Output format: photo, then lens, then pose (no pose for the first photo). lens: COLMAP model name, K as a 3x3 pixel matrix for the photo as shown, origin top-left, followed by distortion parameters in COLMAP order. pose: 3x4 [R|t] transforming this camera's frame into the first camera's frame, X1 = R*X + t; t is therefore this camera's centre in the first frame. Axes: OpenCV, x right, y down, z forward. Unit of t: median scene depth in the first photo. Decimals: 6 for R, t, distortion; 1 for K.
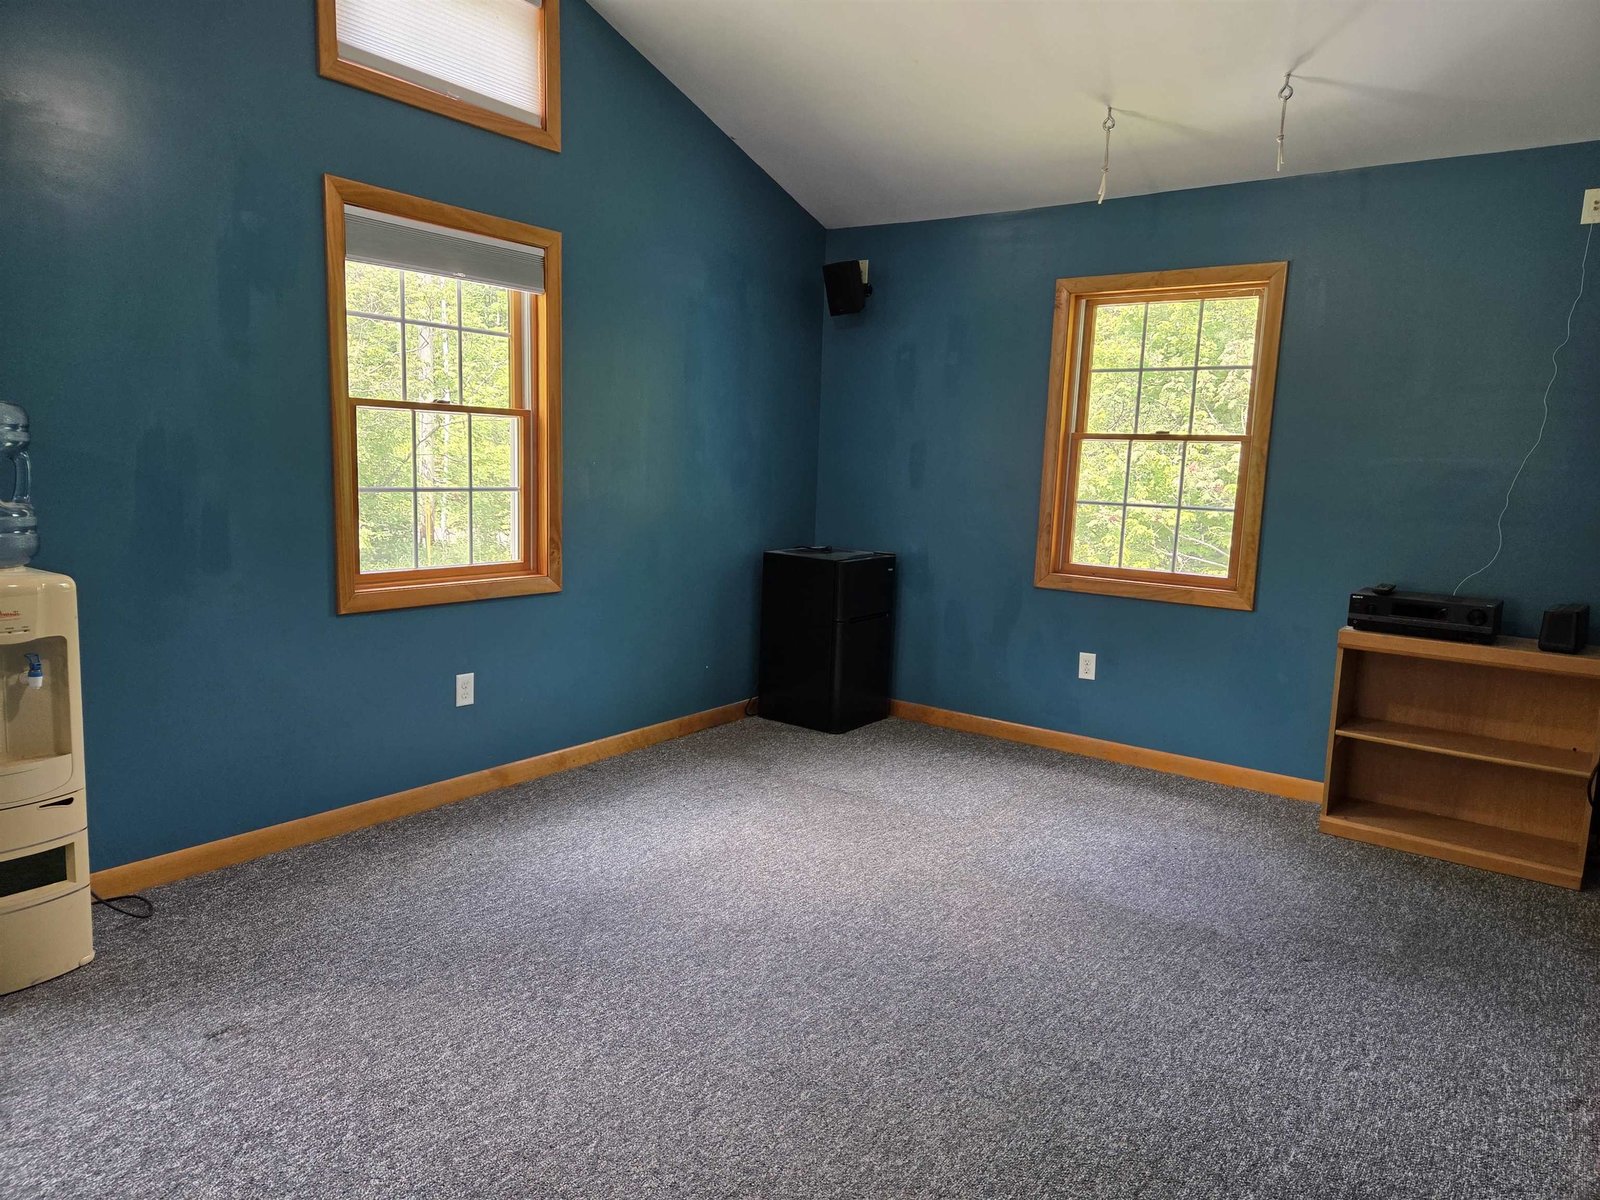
lens RADIAL K [[1064.8, 0, 764.6], [0, 1064.8, 597.8], [0, 0, 1]] dist [-0.001856, -0.001956]
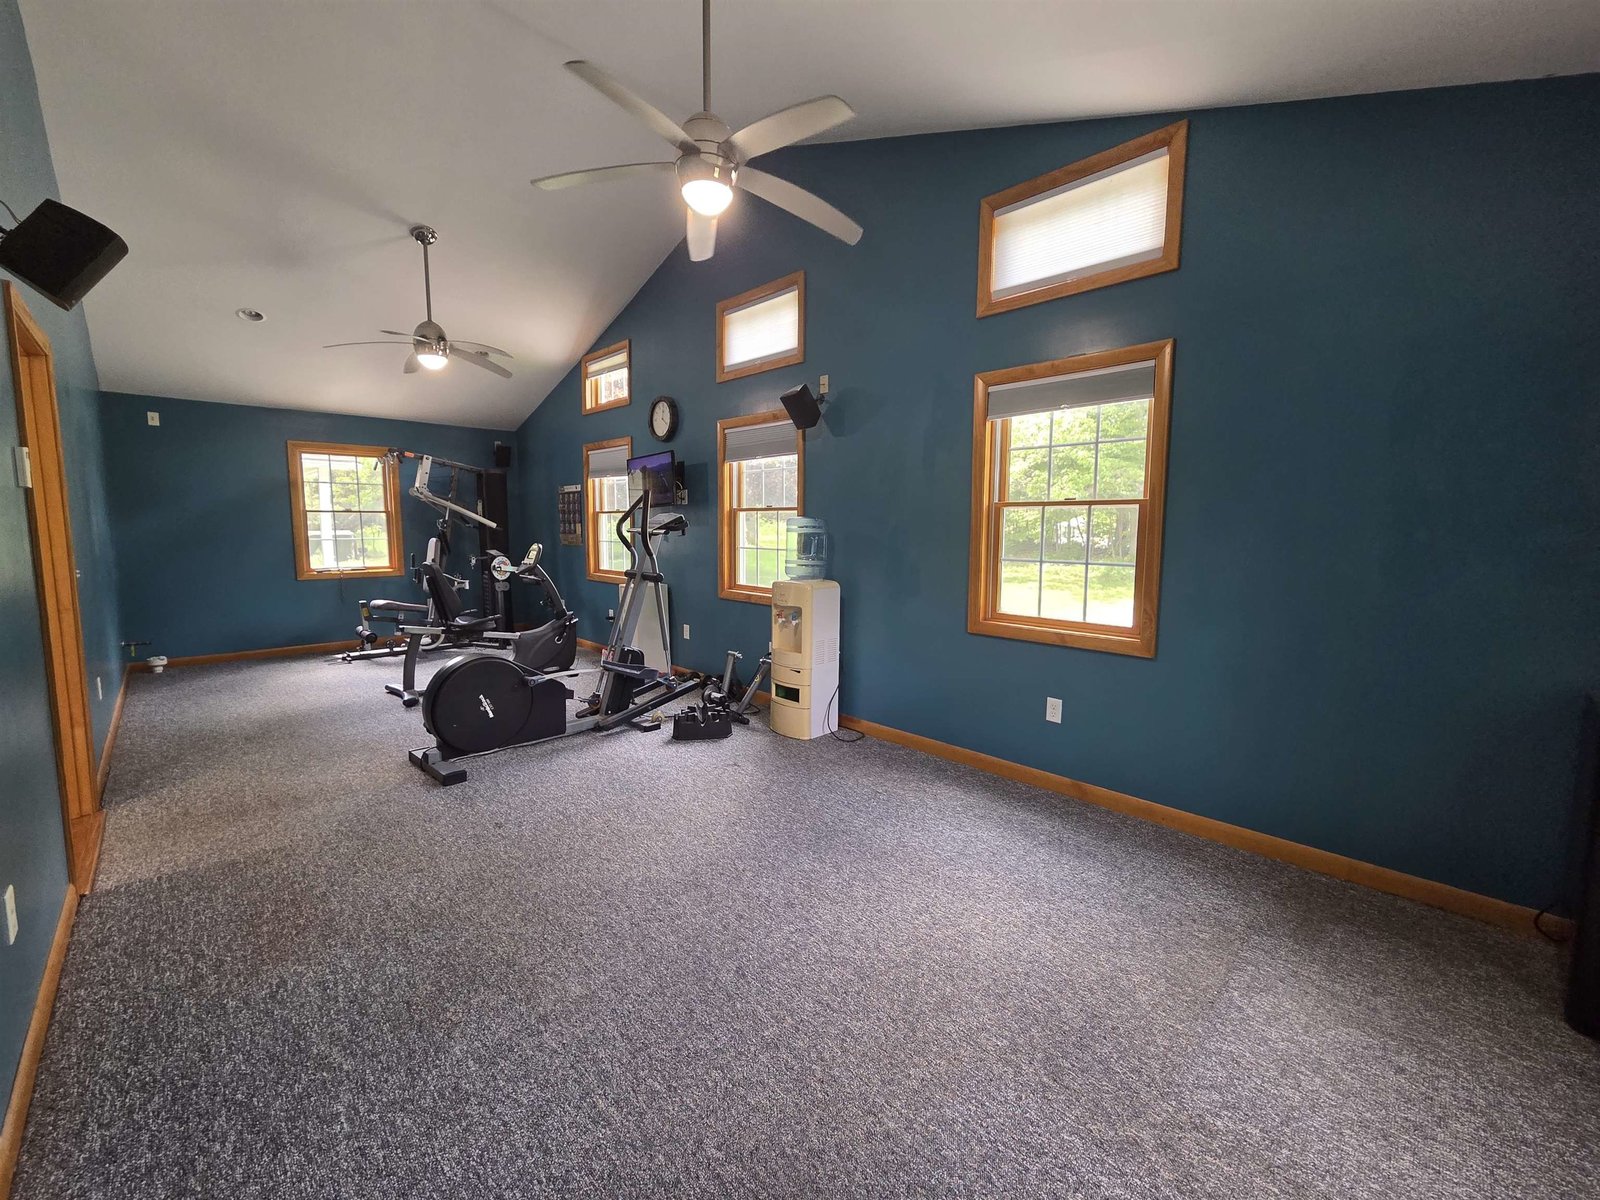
lens RADIAL K [[639.9, 0, 801.0], [0, 639.9, 583.1], [0, 0, 1]] dist [0.011613, -0.000151]
pose [[-0.126392, 0.067814, -0.989660, 0.684108], [-0.138153, 0.986734, 0.085257, -0.120888], [0.982313, 0.147500, -0.115347, 0.925742]]
